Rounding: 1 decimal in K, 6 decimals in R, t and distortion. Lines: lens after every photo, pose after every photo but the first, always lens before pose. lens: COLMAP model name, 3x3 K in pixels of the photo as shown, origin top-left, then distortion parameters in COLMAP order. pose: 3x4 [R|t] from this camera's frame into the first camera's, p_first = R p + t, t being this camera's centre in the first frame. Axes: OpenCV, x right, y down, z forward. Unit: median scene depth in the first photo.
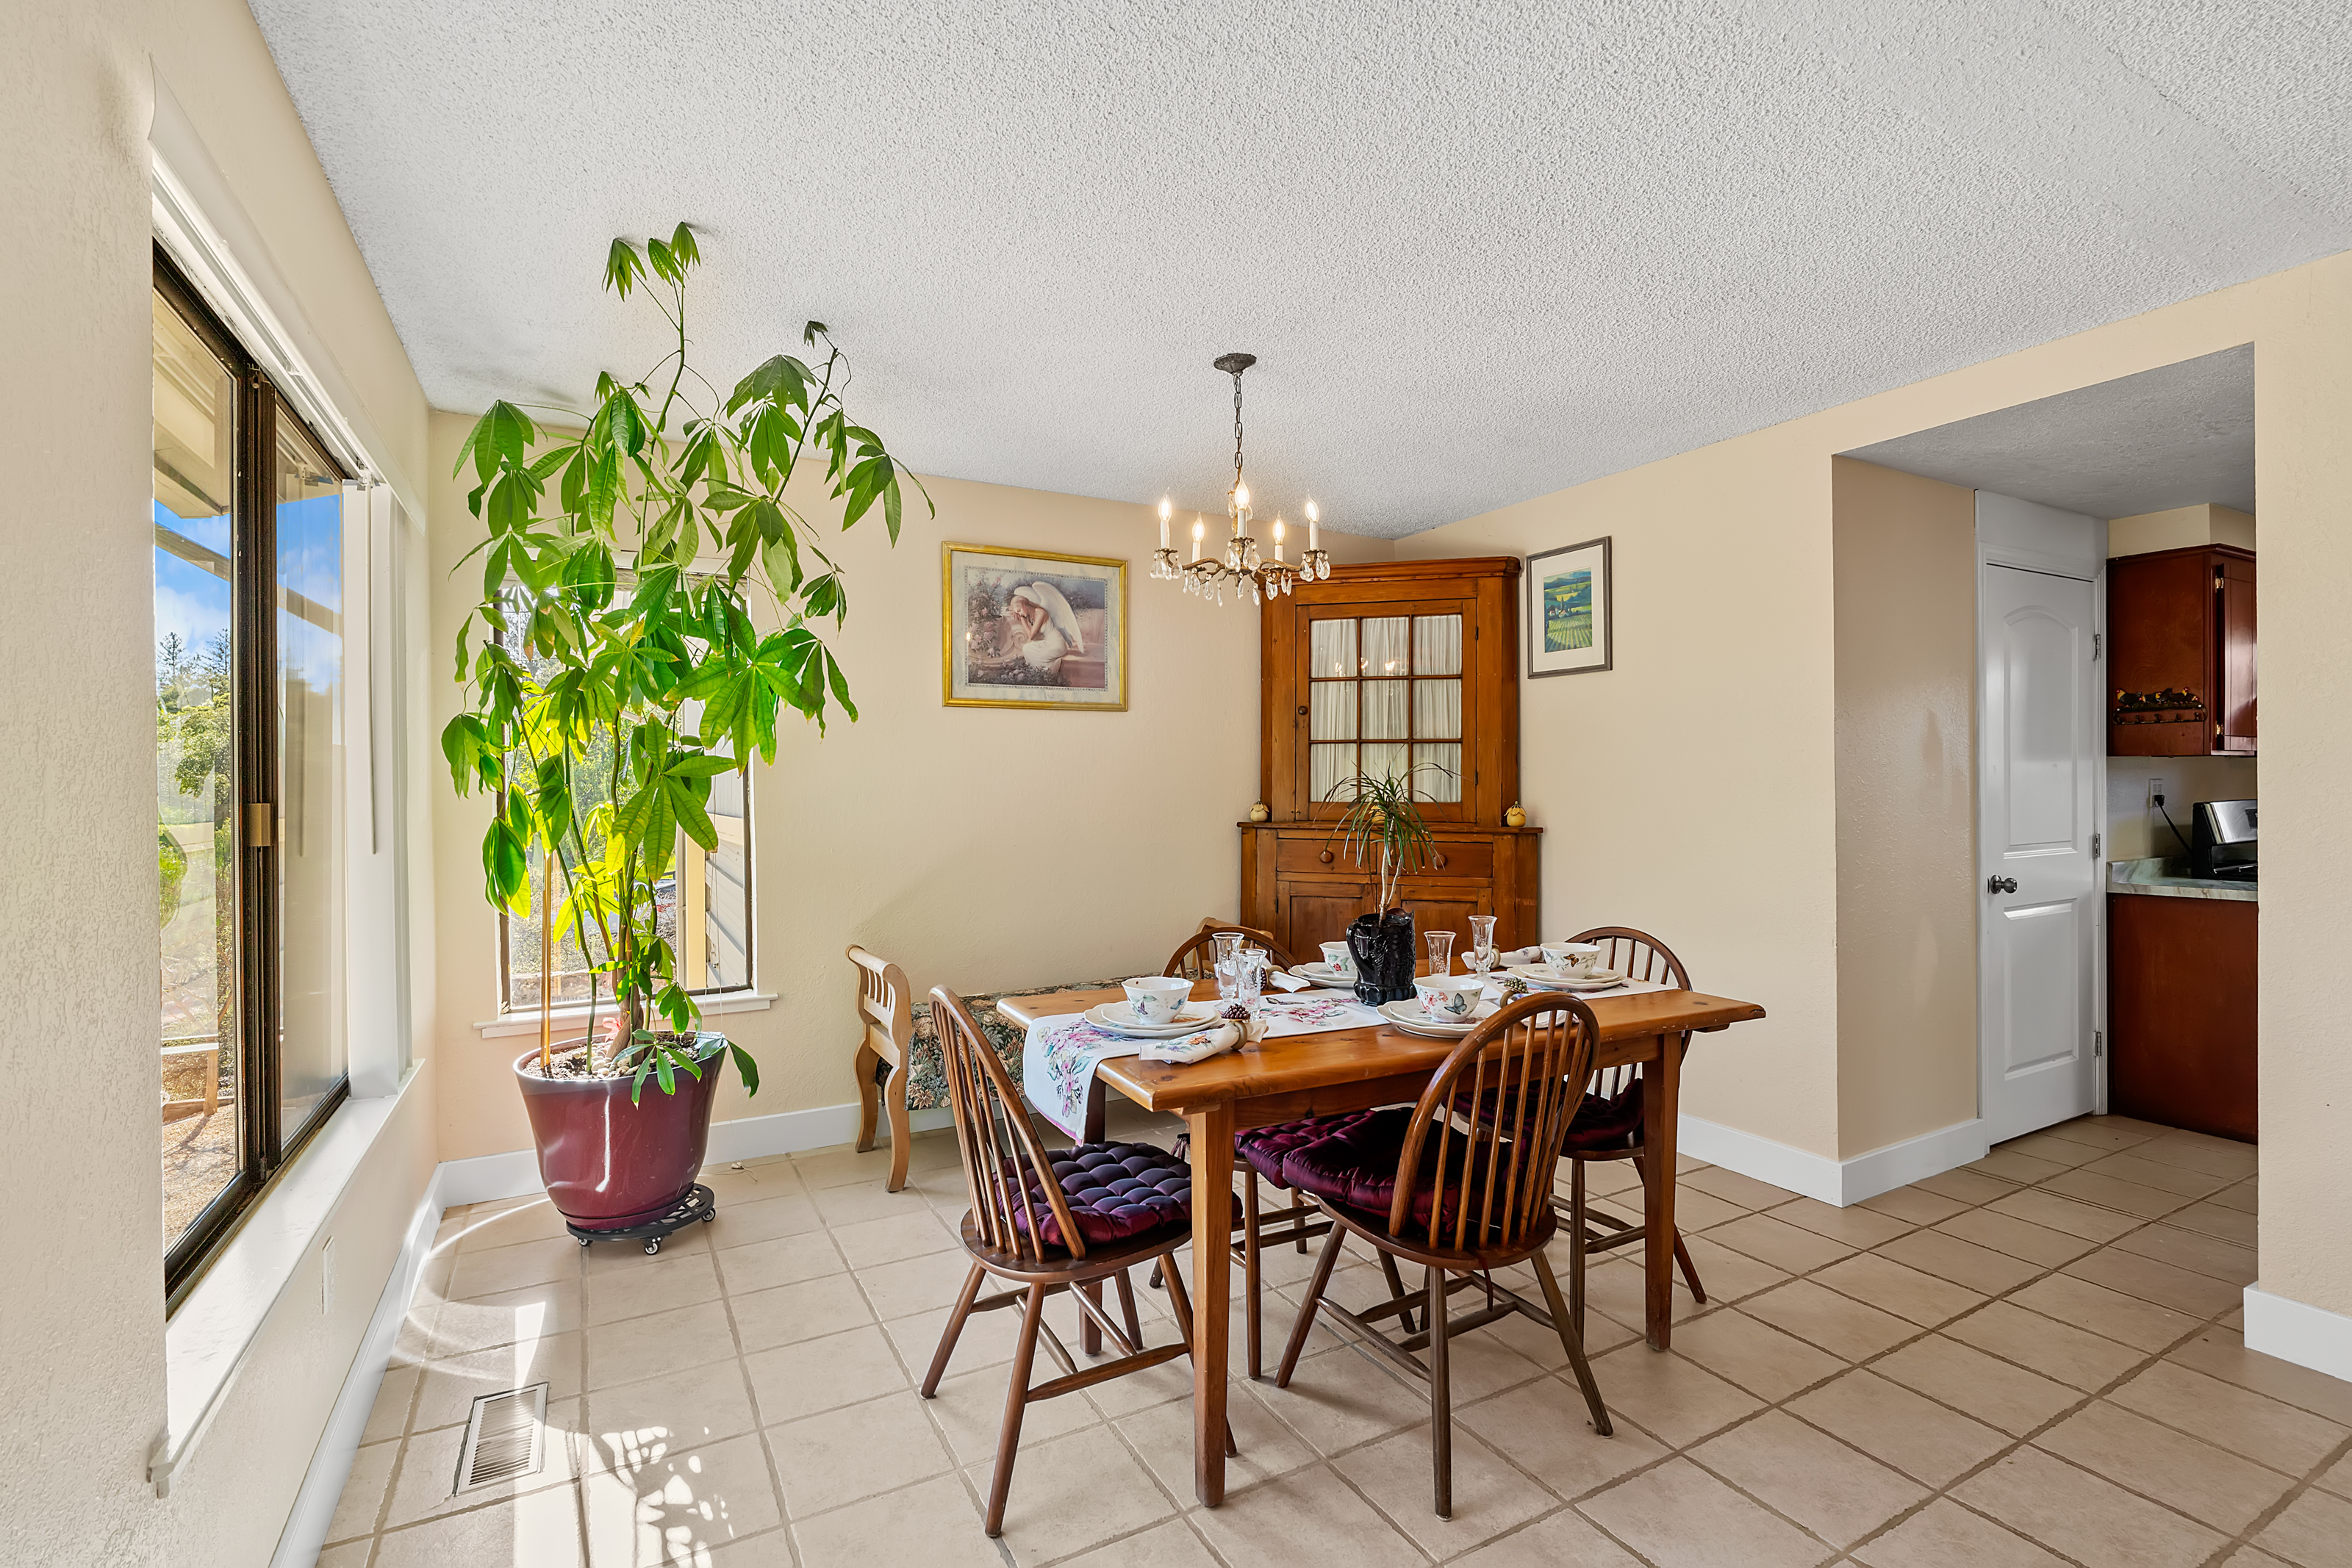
lens RADIAL K [[1051.0, 0, 1174.7], [0, 1051.0, 791.4], [0, 0, 1]] dist [-0.000587, 0.000012]
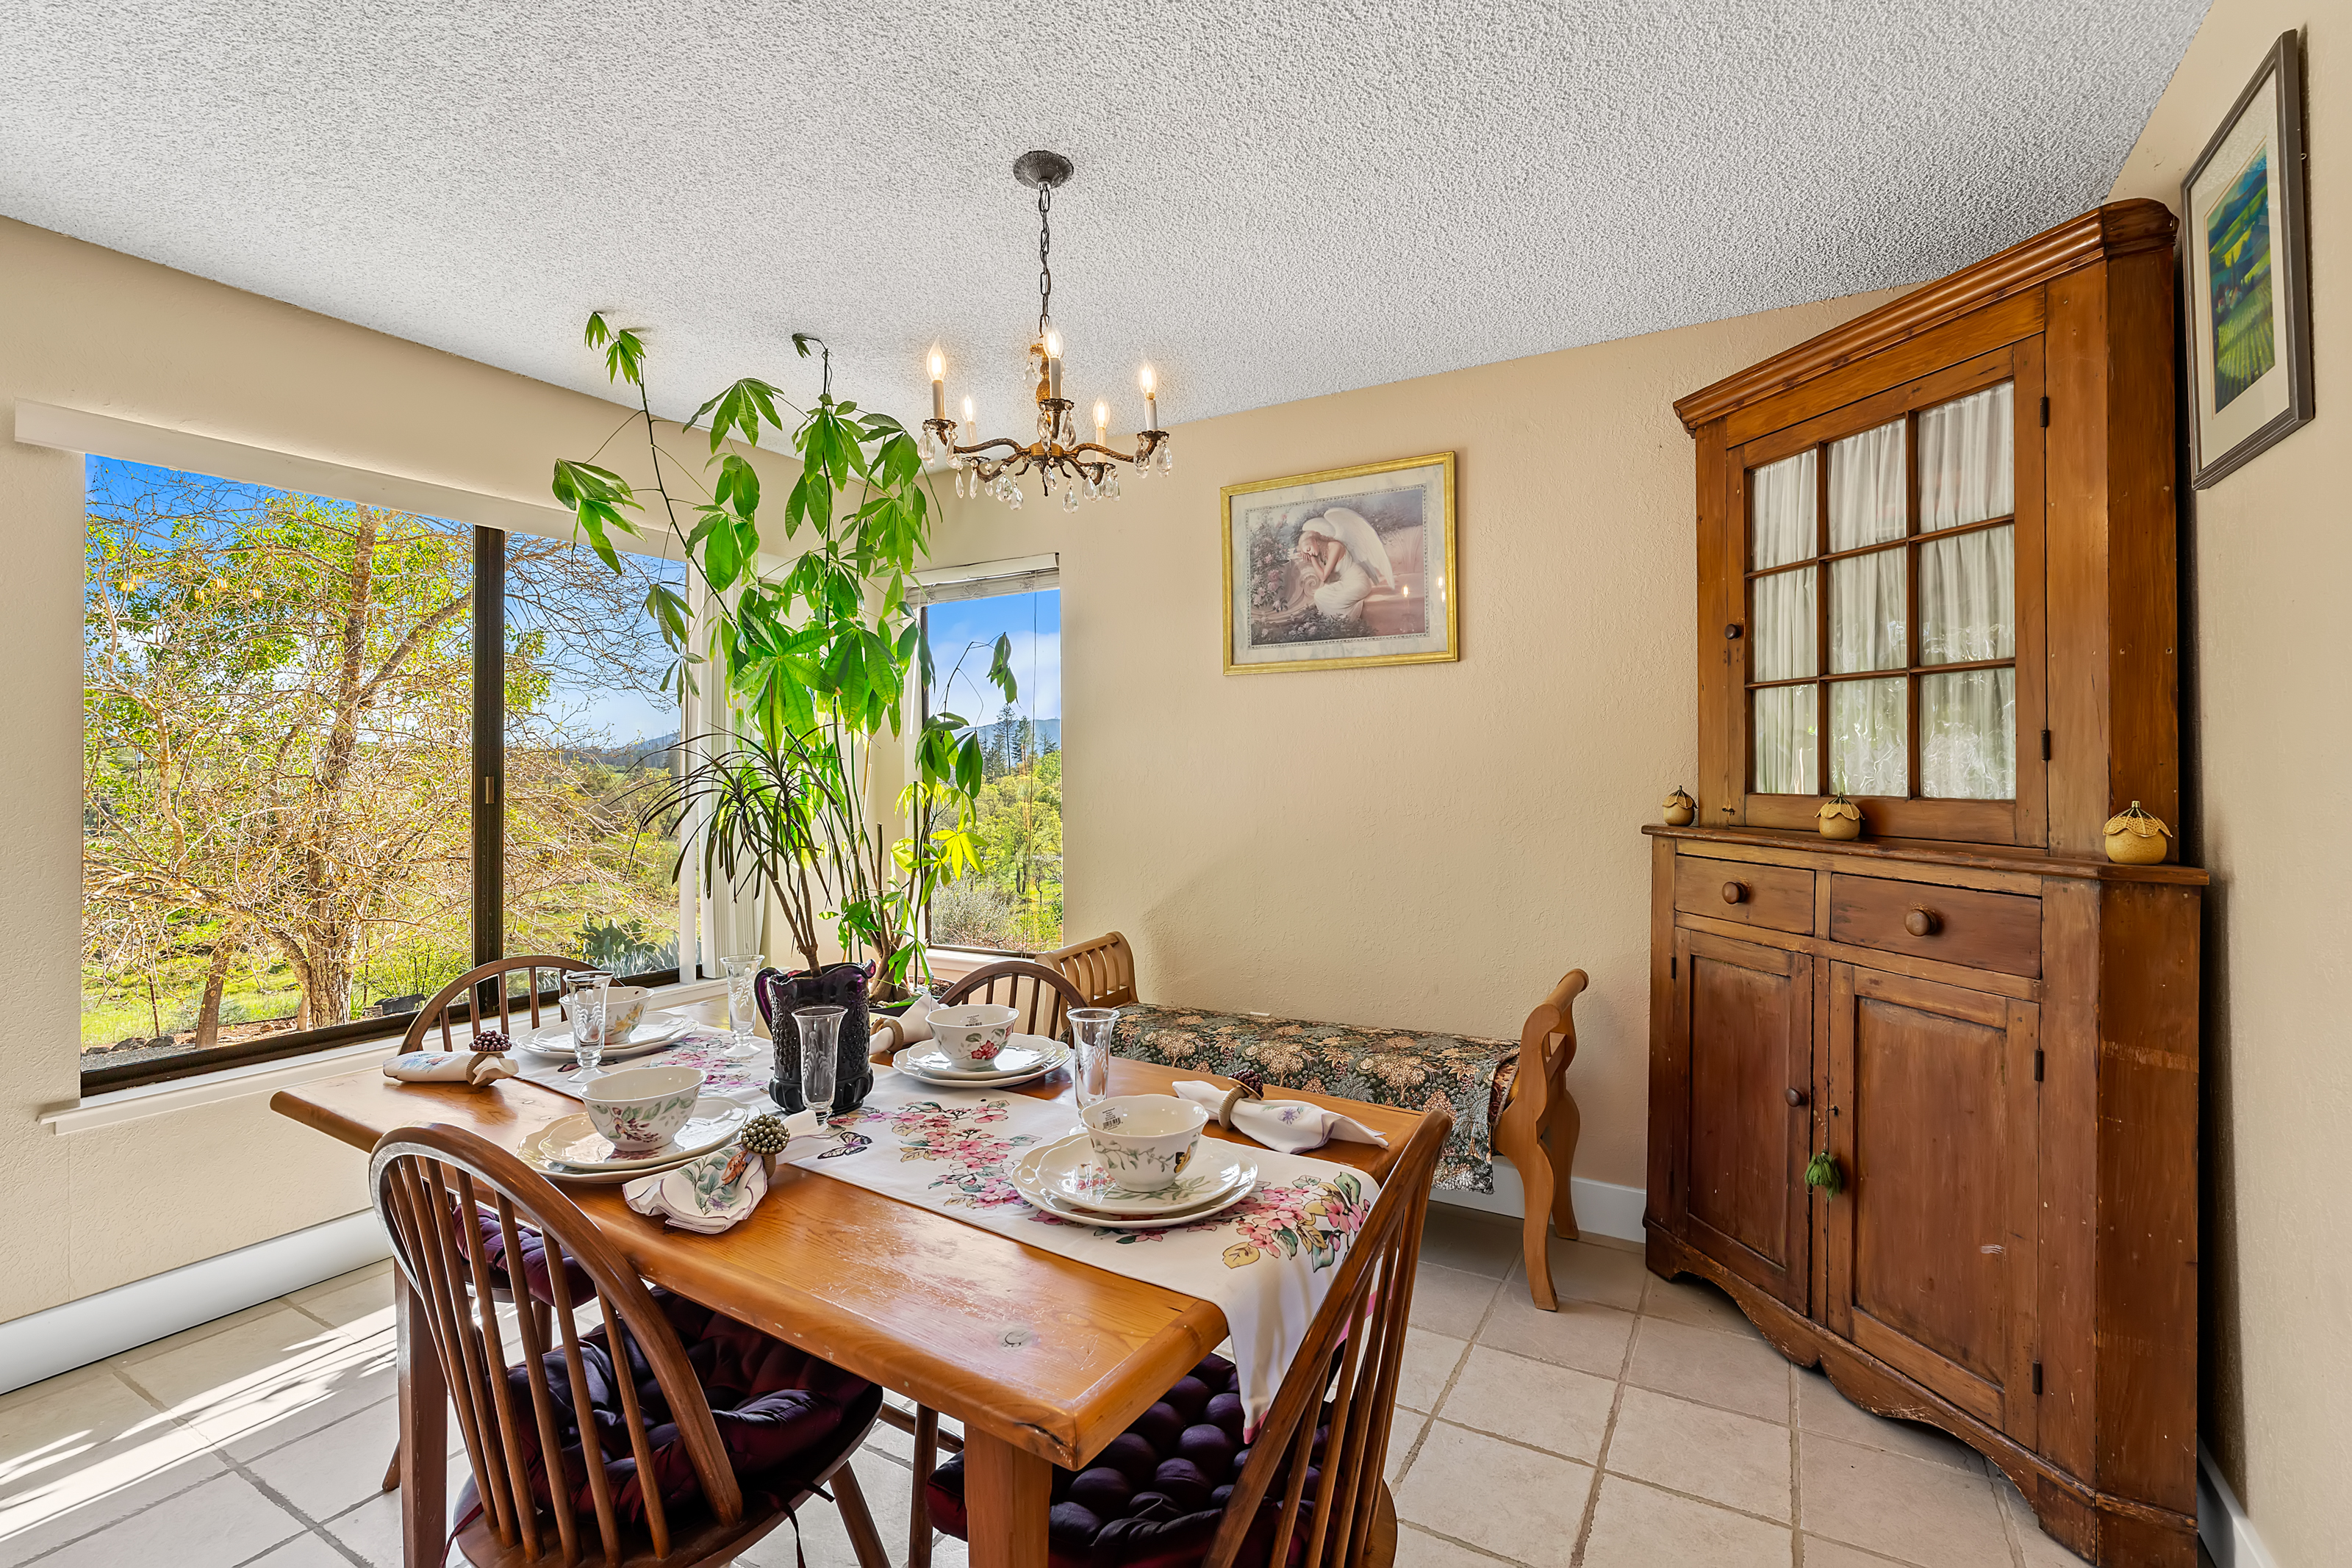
lens RADIAL K [[1065.9, 0, 1170.1], [0, 1065.9, 772.1], [0, 0, 1]] dist [-0.000076, 0.000338]
pose [[0.511184, 0.002028, -0.859469, 0.487716], [-0.007653, 0.999968, -0.002192, 0.002381], [0.859437, 0.007698, 0.511183, 0.471285]]
